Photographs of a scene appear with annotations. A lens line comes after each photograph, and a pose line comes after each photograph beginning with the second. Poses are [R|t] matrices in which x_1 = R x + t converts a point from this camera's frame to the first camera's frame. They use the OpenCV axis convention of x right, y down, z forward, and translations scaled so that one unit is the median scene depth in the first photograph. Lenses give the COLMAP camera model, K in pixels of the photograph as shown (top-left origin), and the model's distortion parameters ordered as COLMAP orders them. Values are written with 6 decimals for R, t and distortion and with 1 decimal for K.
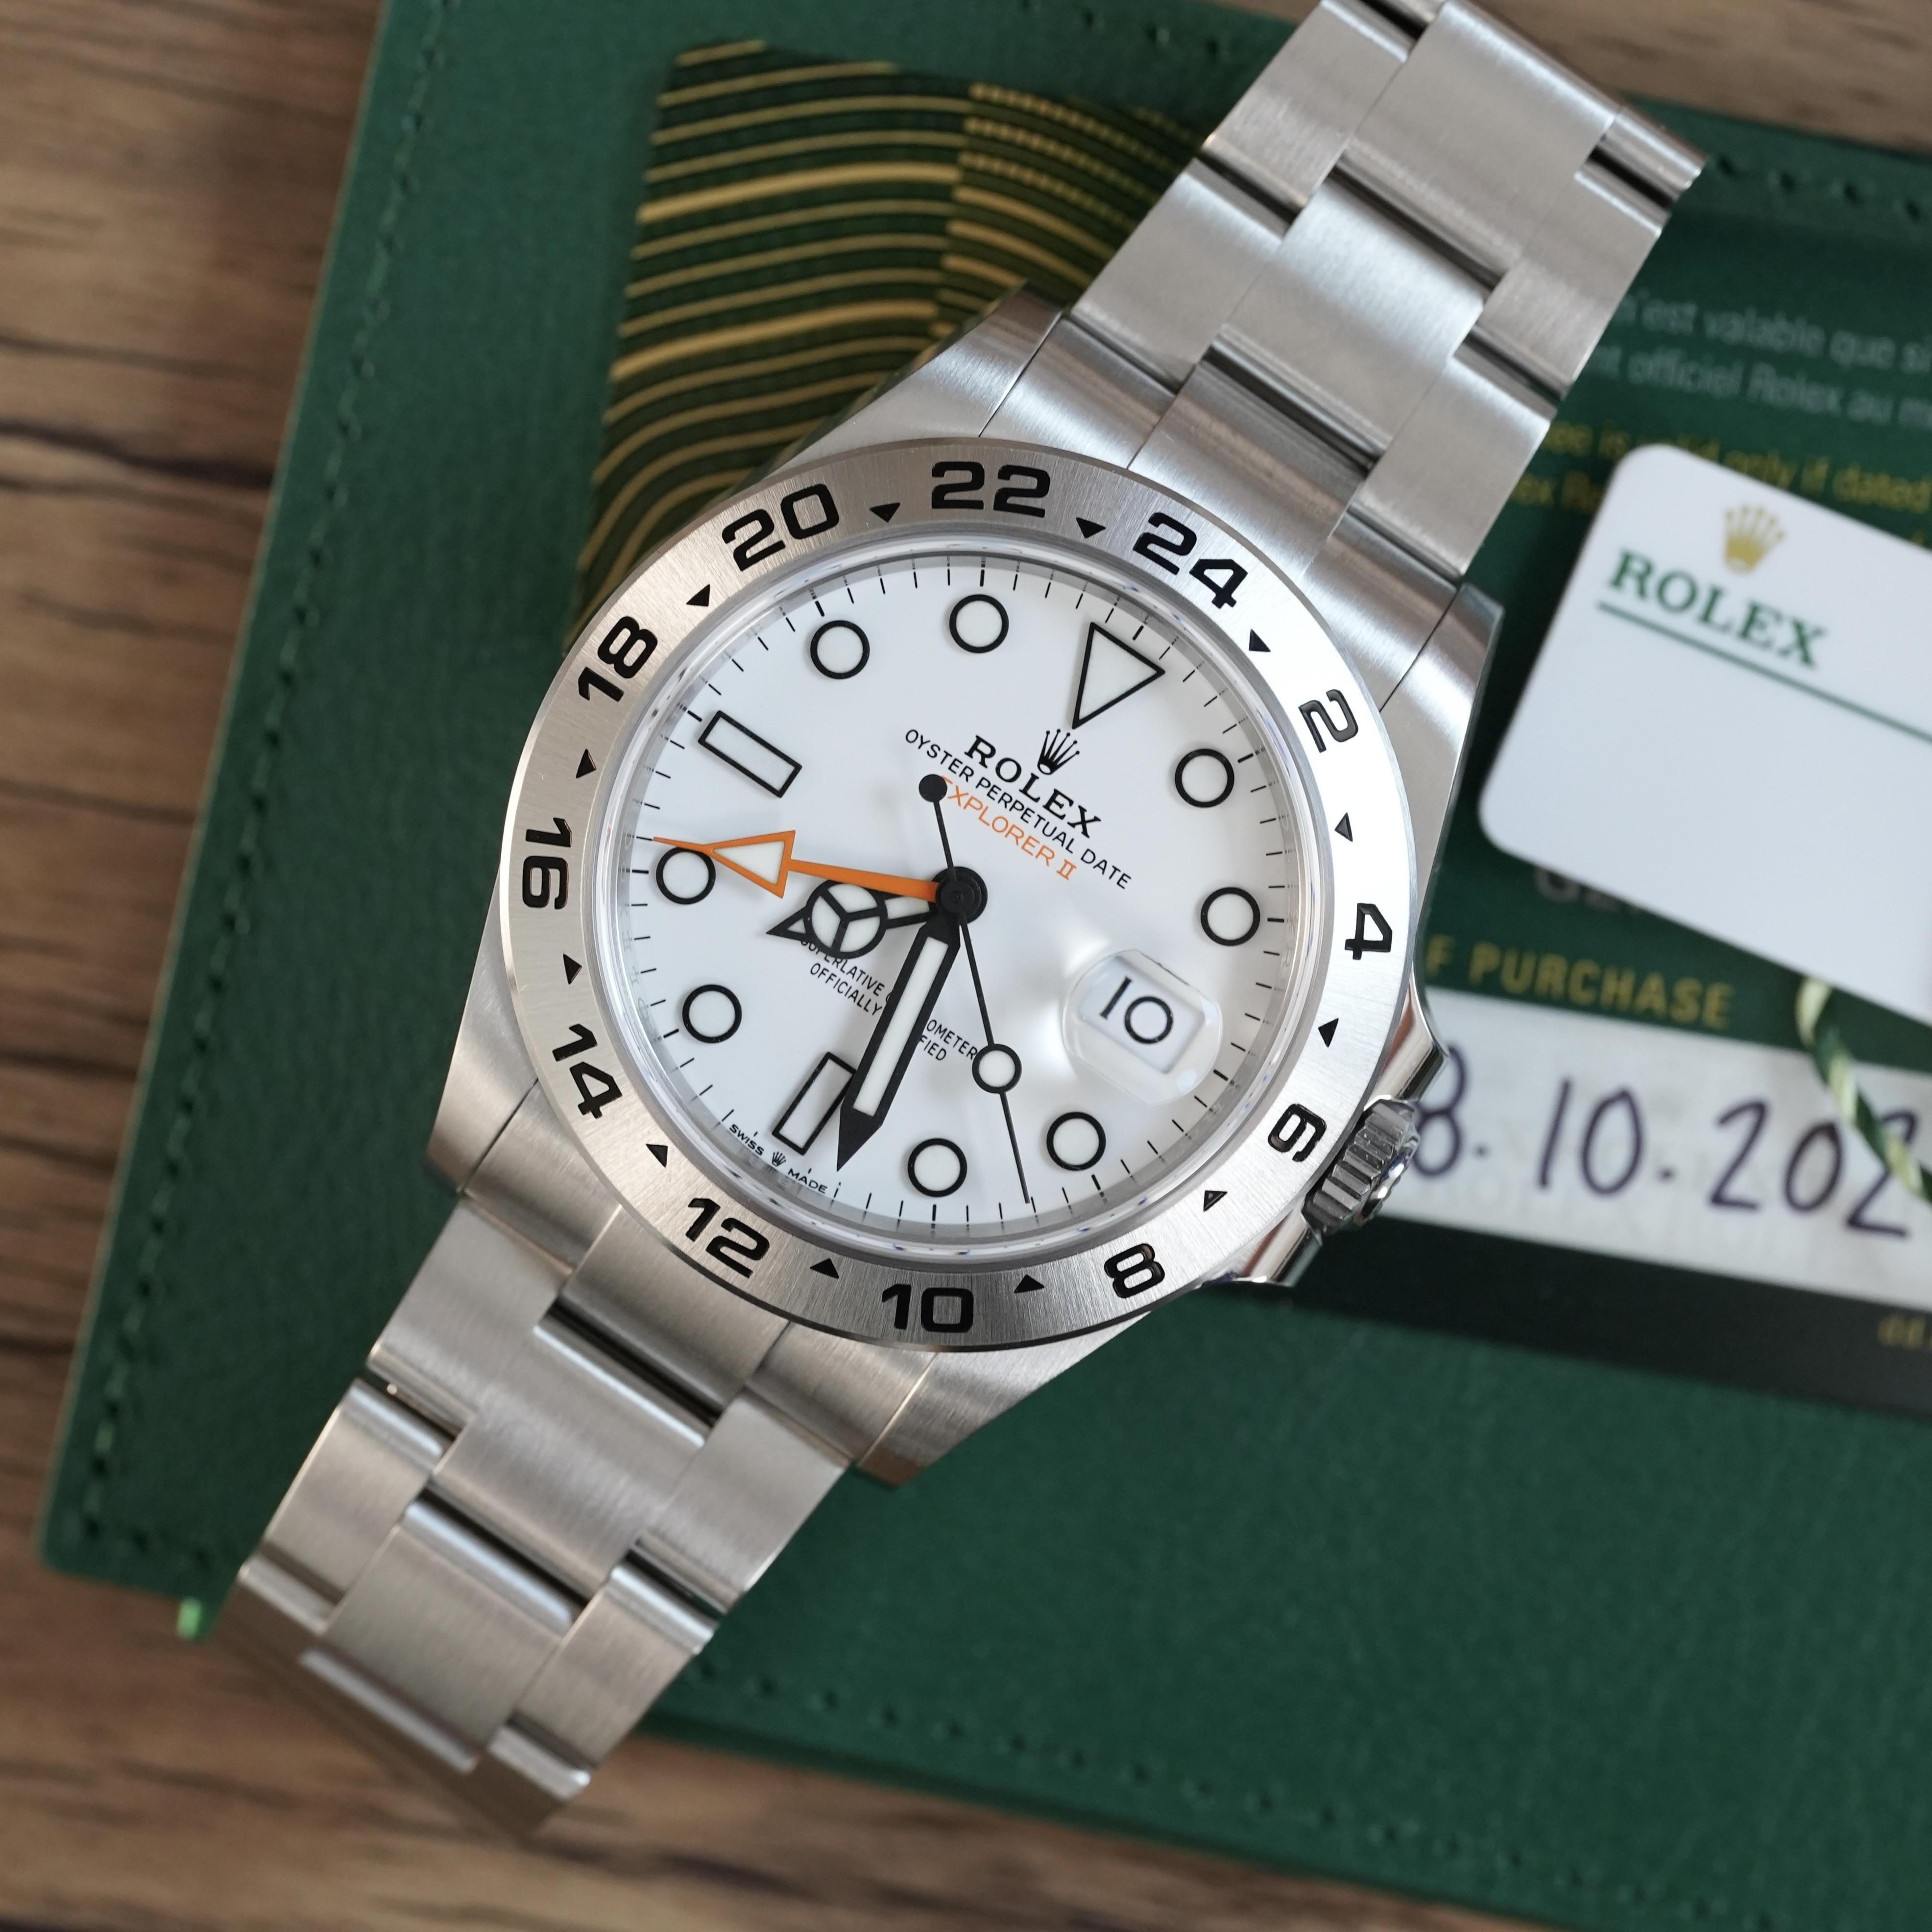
lens RADIAL K [[7742.2, 0, 951.1], [0, 7742.2, 963.4], [0, 0, 1]] dist [0.311292, 0.000000]
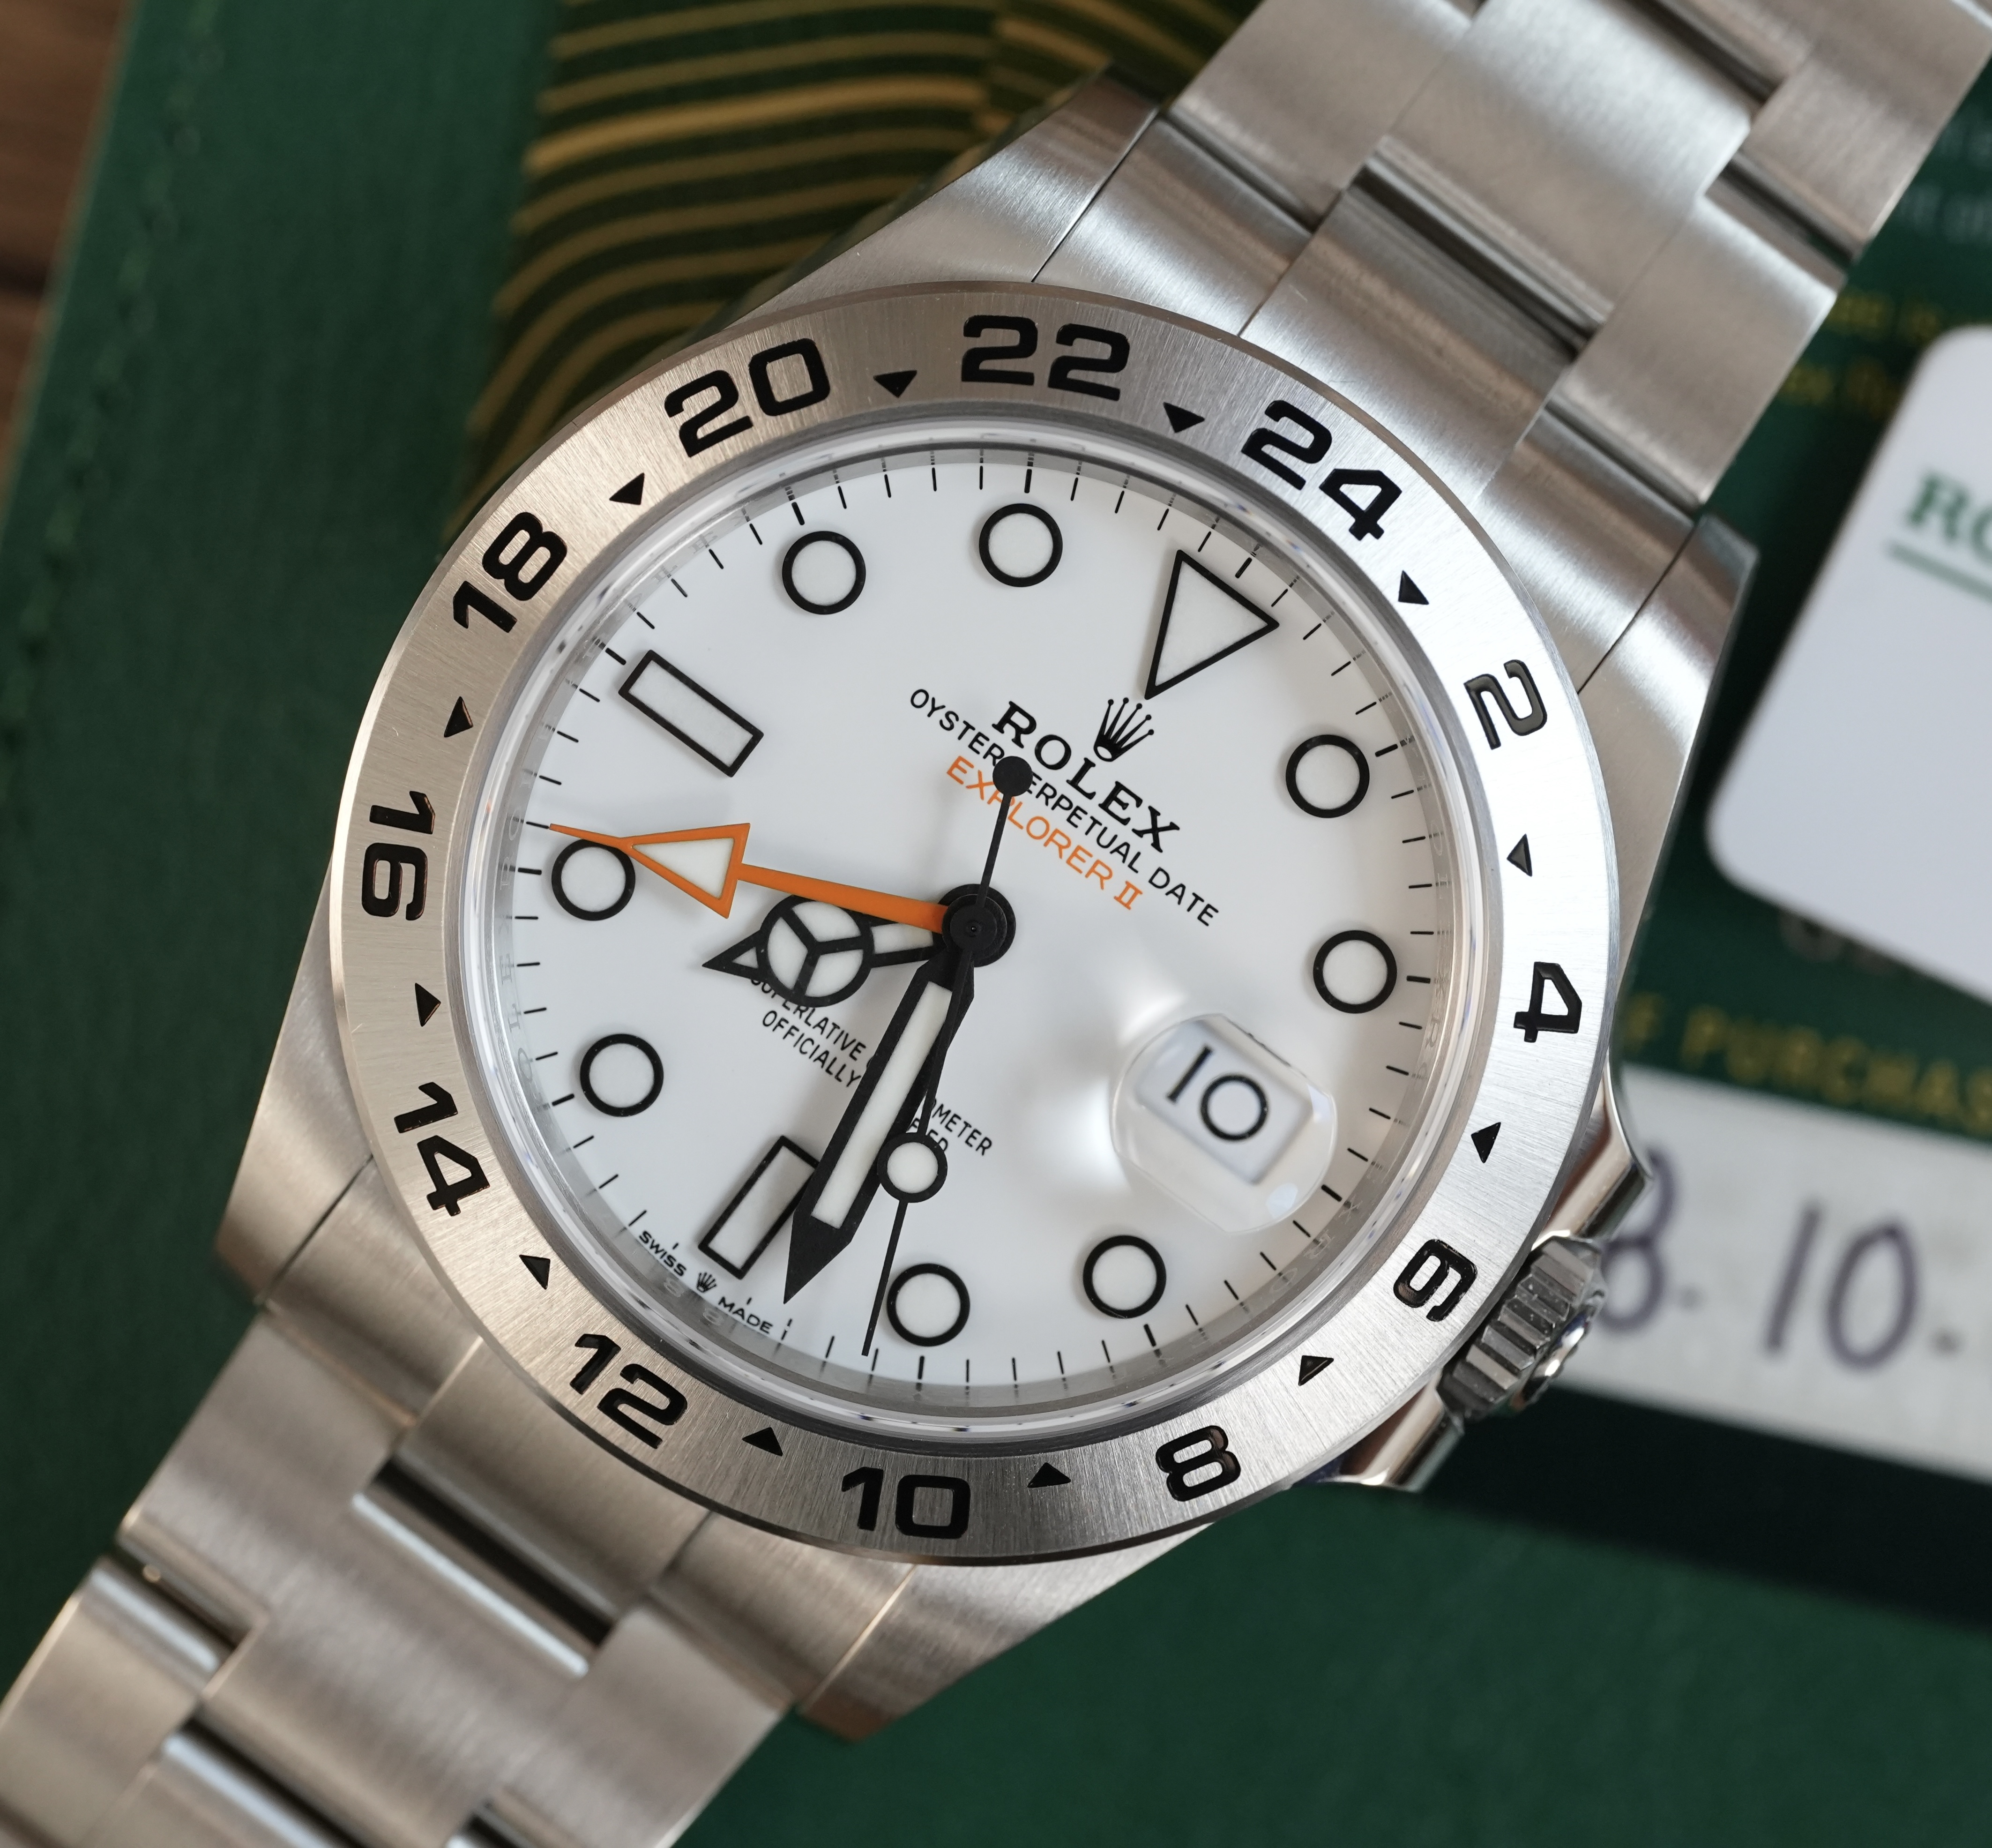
lens RADIAL K [[9353.2, 0, 1011.0], [0, 9353.2, 927.6], [0, 0, 1]] dist [0.482649, 0.000000]
pose [[0.998985, 0.045054, -0.000266, 0.004474], [-0.045047, 0.998905, 0.012659, -0.019440], [0.000836, -0.012634, 0.999920, 0.139230]]
